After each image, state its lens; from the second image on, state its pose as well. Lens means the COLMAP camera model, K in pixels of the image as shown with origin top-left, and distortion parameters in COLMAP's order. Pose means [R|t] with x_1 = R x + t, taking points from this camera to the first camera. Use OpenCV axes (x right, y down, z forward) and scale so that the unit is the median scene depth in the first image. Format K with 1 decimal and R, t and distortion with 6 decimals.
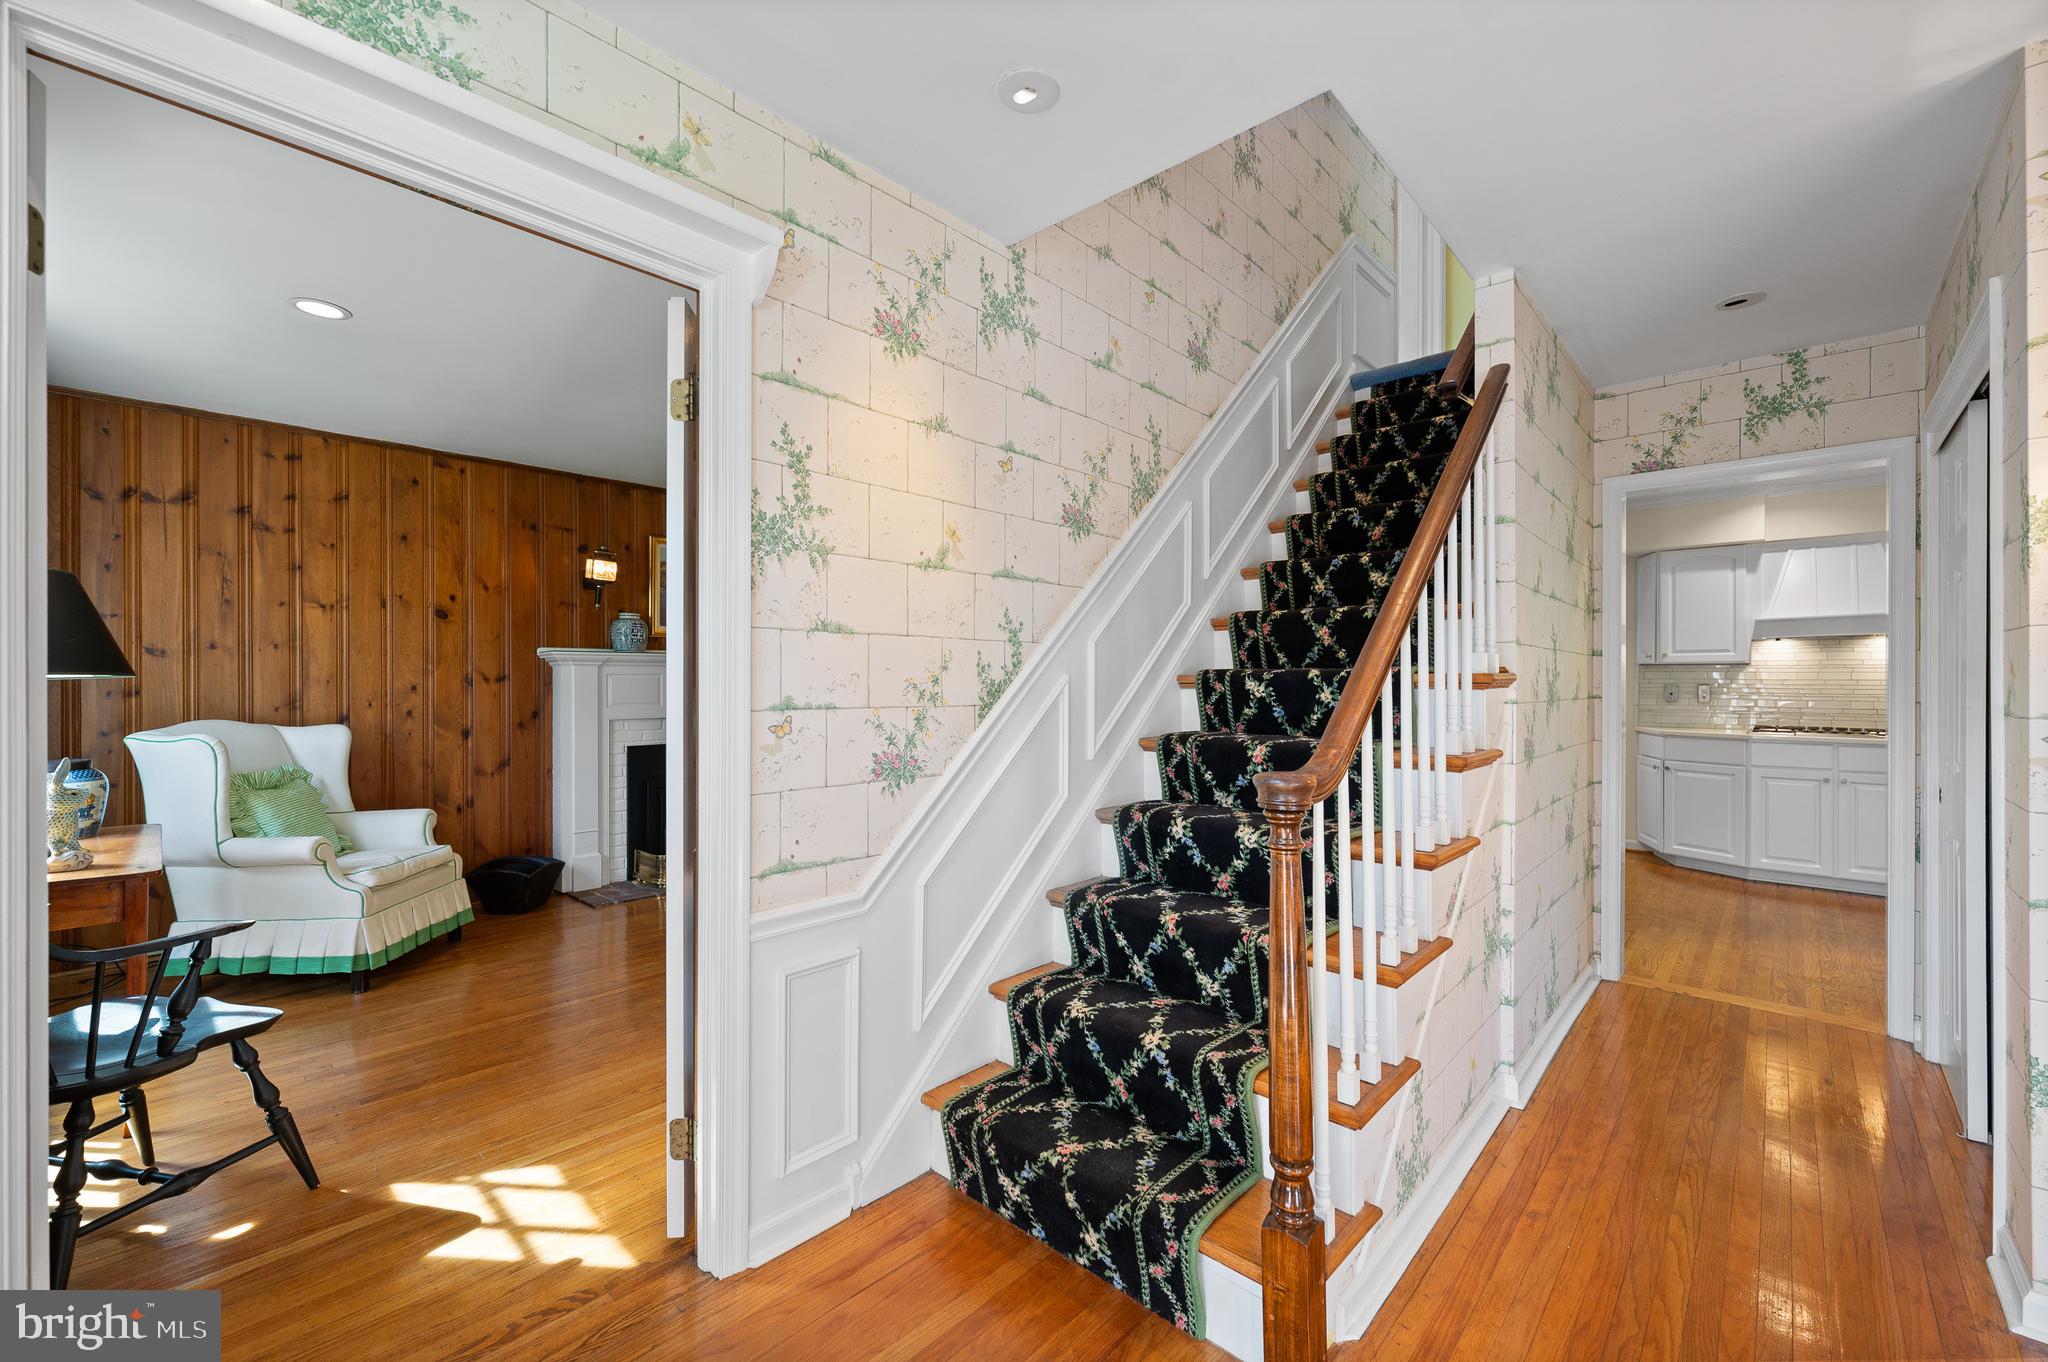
lens RADIAL K [[831.8, 0, 1024.8], [0, 831.8, 687.0], [0, 0, 1]] dist [-0.000211, -0.000134]
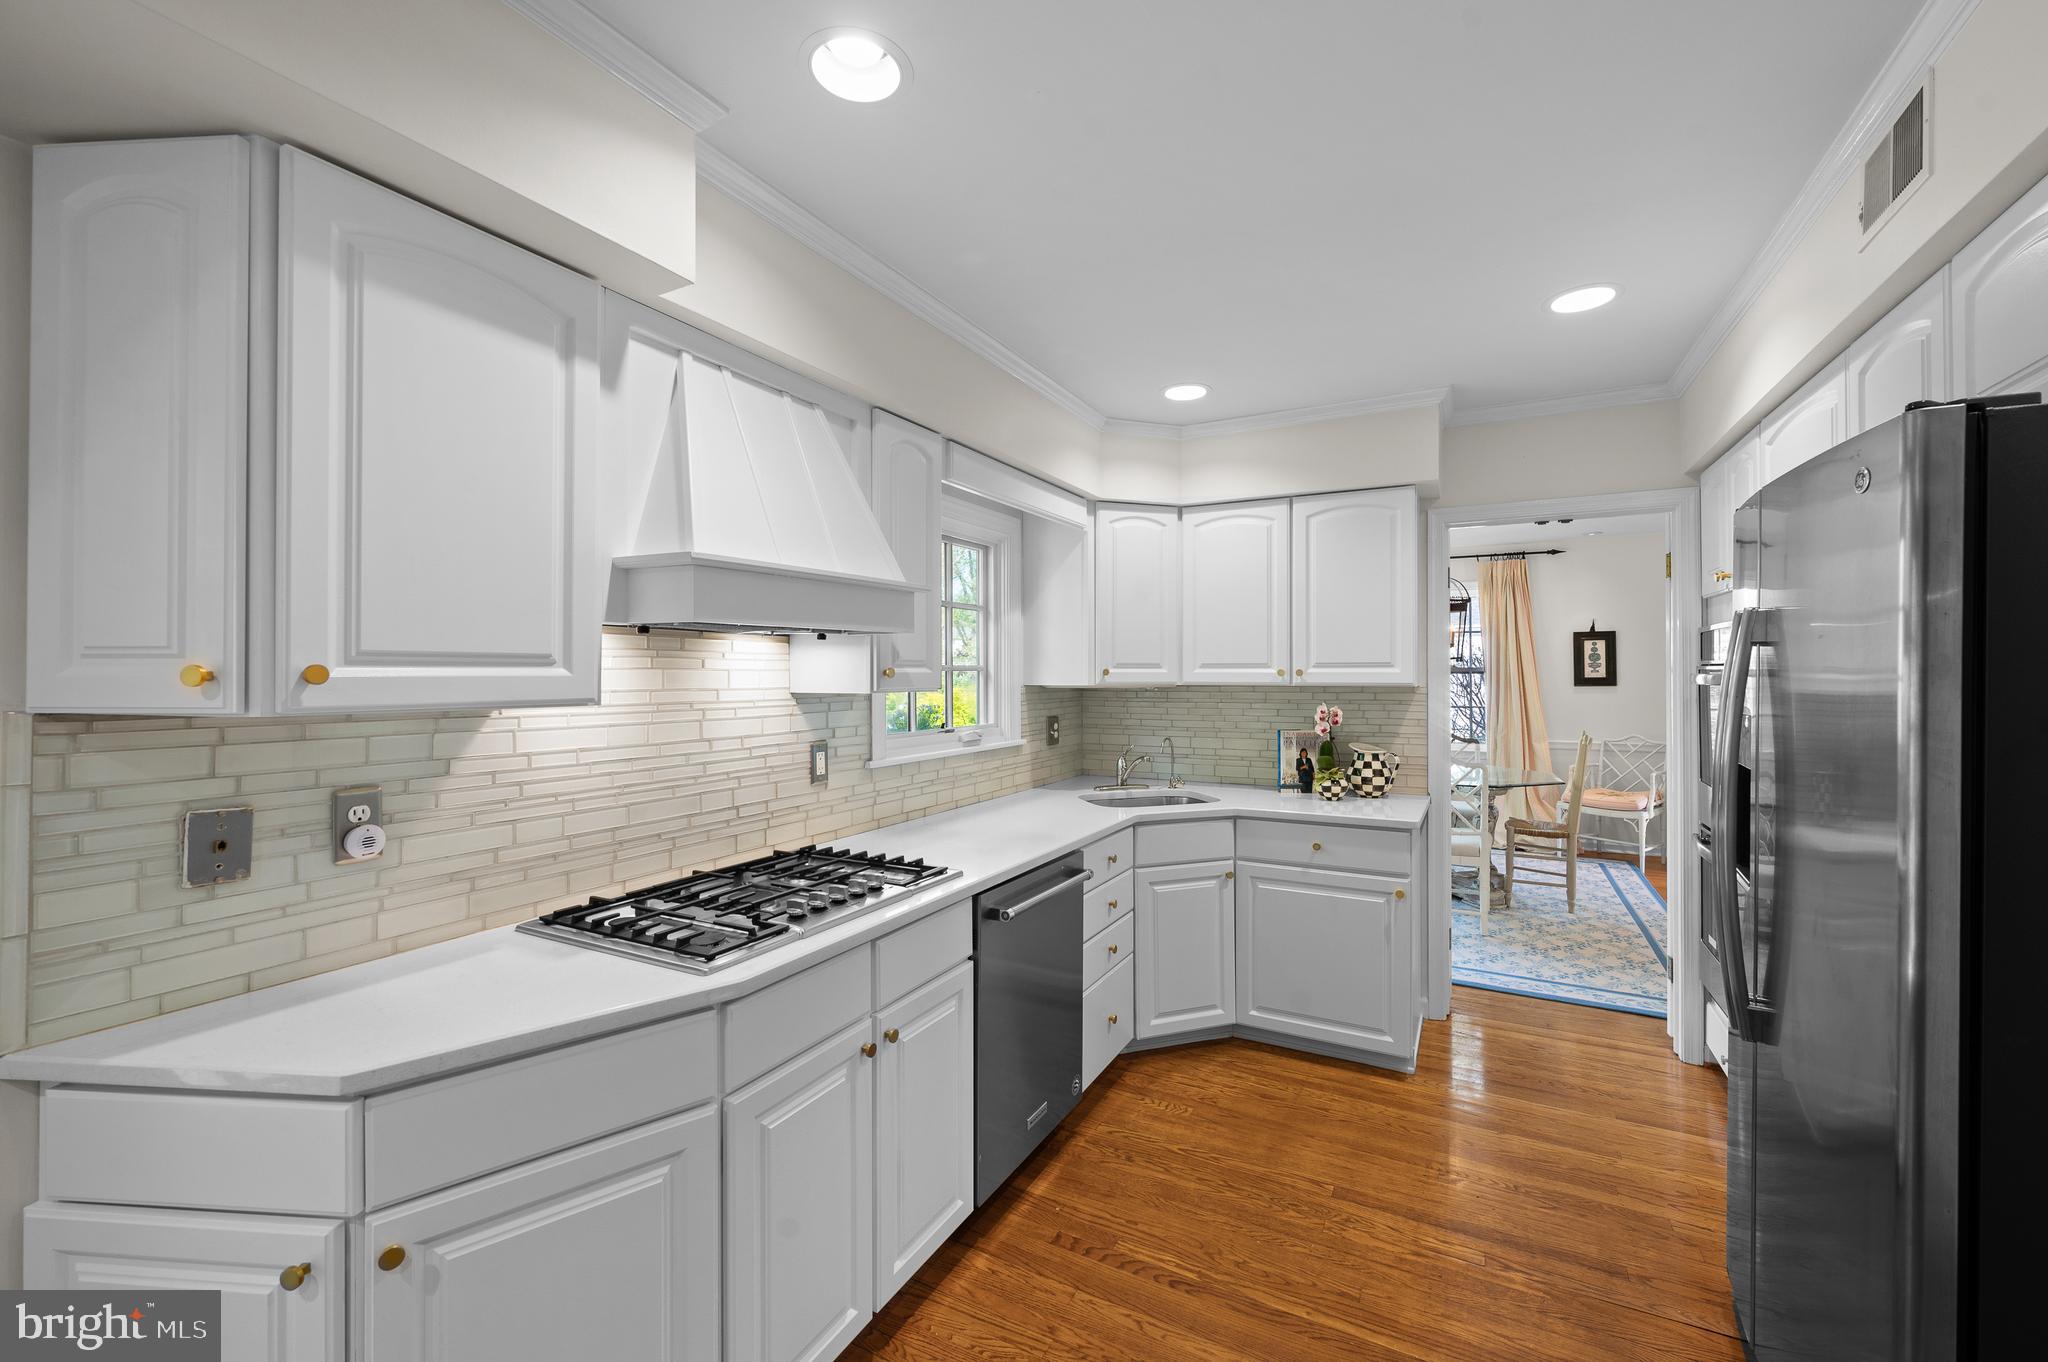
lens RADIAL K [[825.4, 0, 1036.2], [0, 825.4, 671.1], [0, 0, 1]] dist [0.000076, 0.000106]
pose [[-0.253082, 0.005358, 0.967430, 0.705557], [0.007625, 0.999965, -0.003543, -0.048686], [-0.967415, 0.006480, -0.253114, 1.162866]]
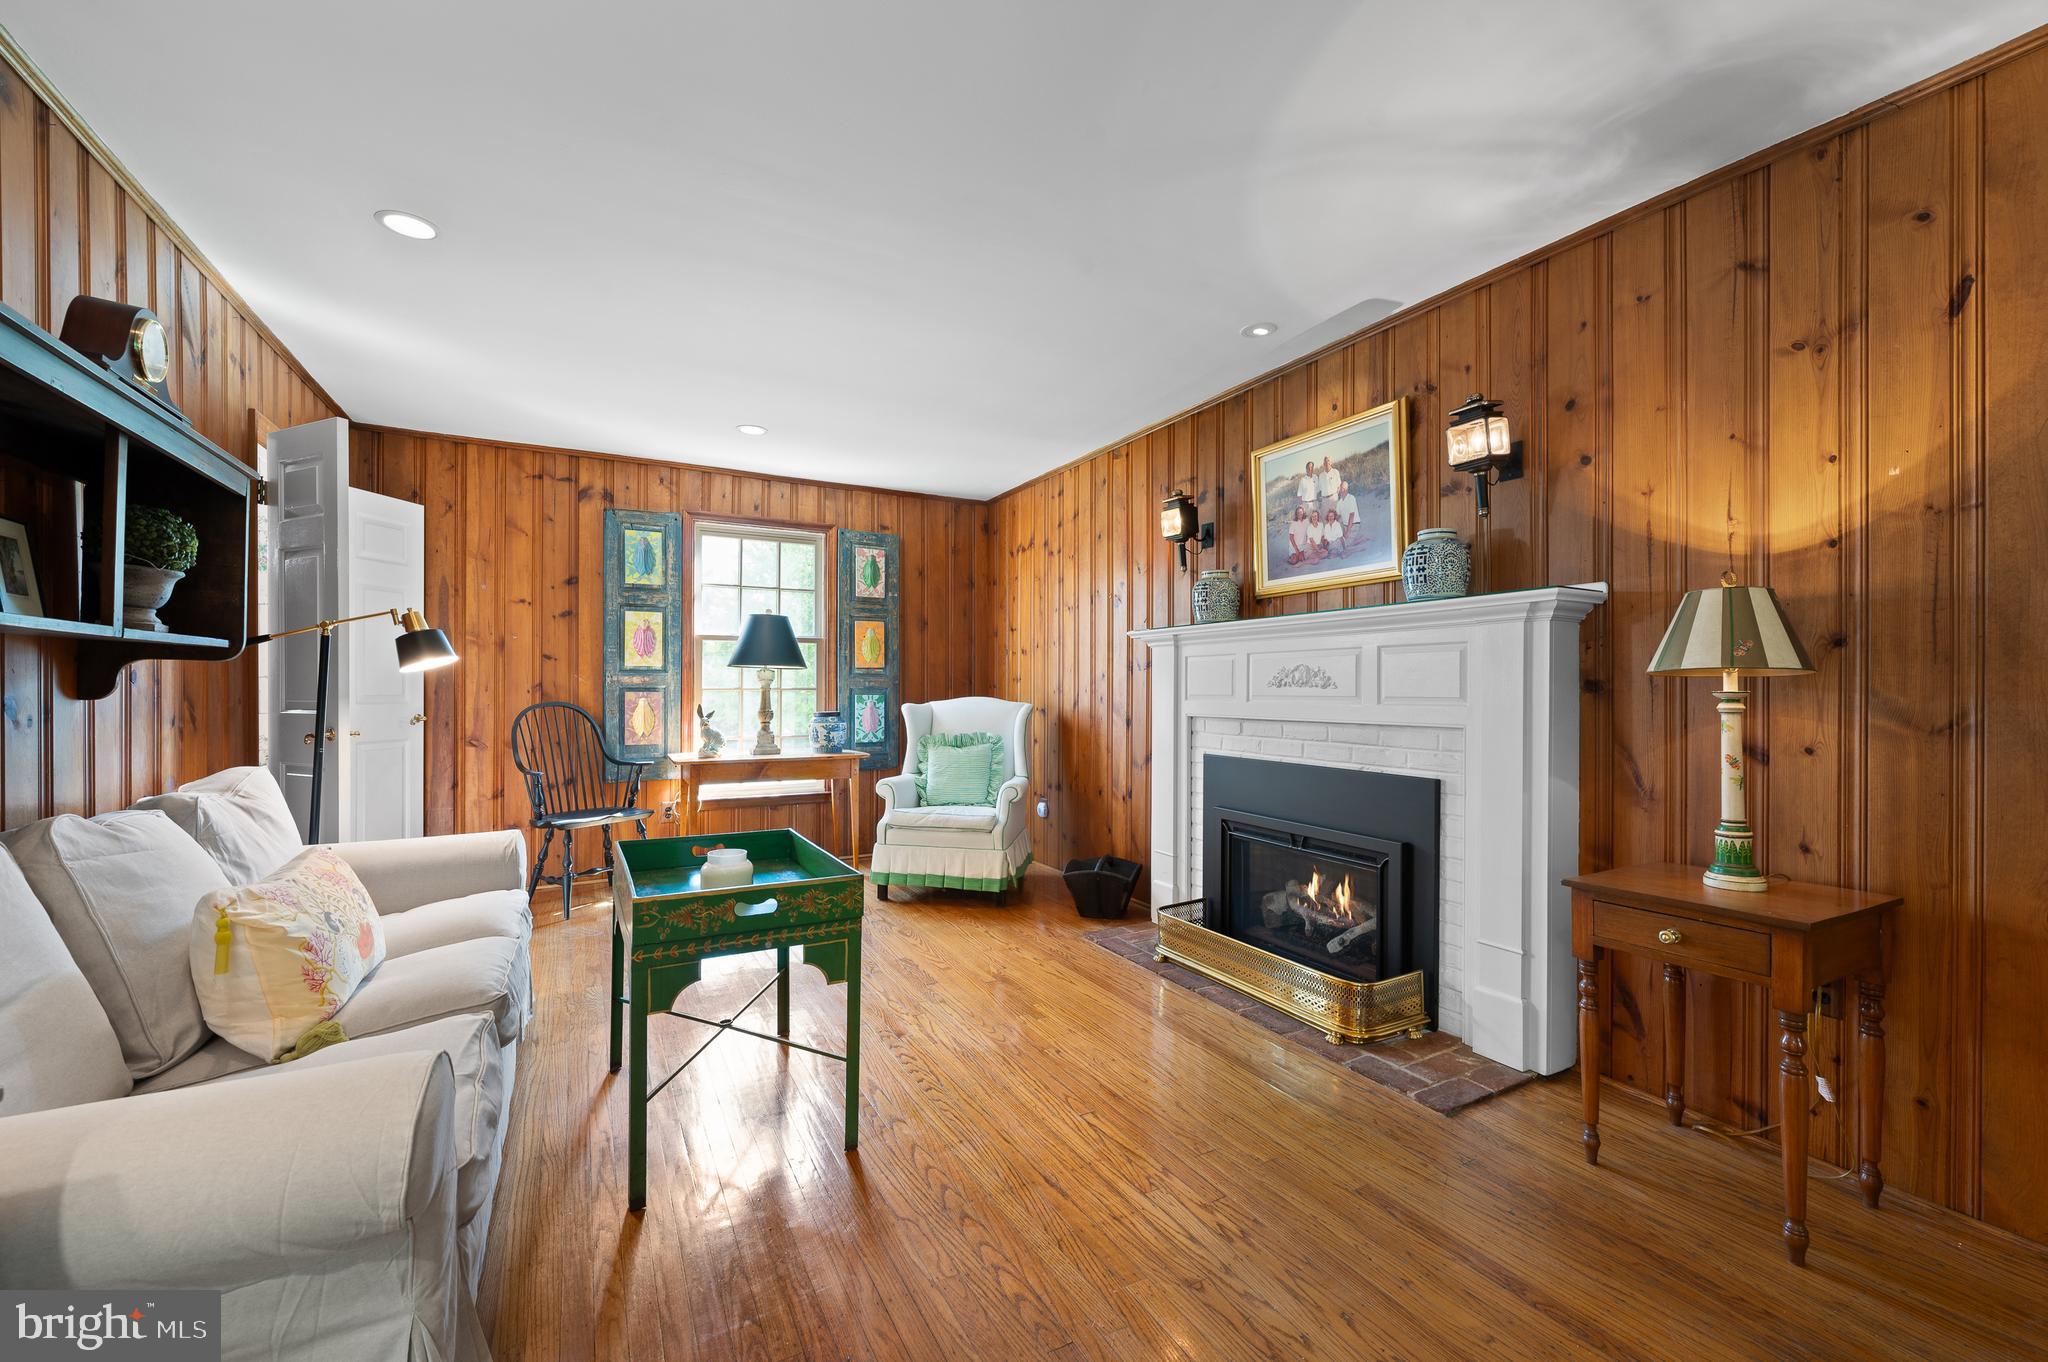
lens RADIAL K [[824.3, 0, 1035.7], [0, 824.3, 687.3], [0, 0, 1]] dist [-0.000150, -0.000038]
pose [[-0.308676, 0.002420, -0.951164, 0.306916], [-0.007344, 0.999961, 0.004927, 0.012138], [0.951139, 0.008506, -0.308646, 1.287017]]
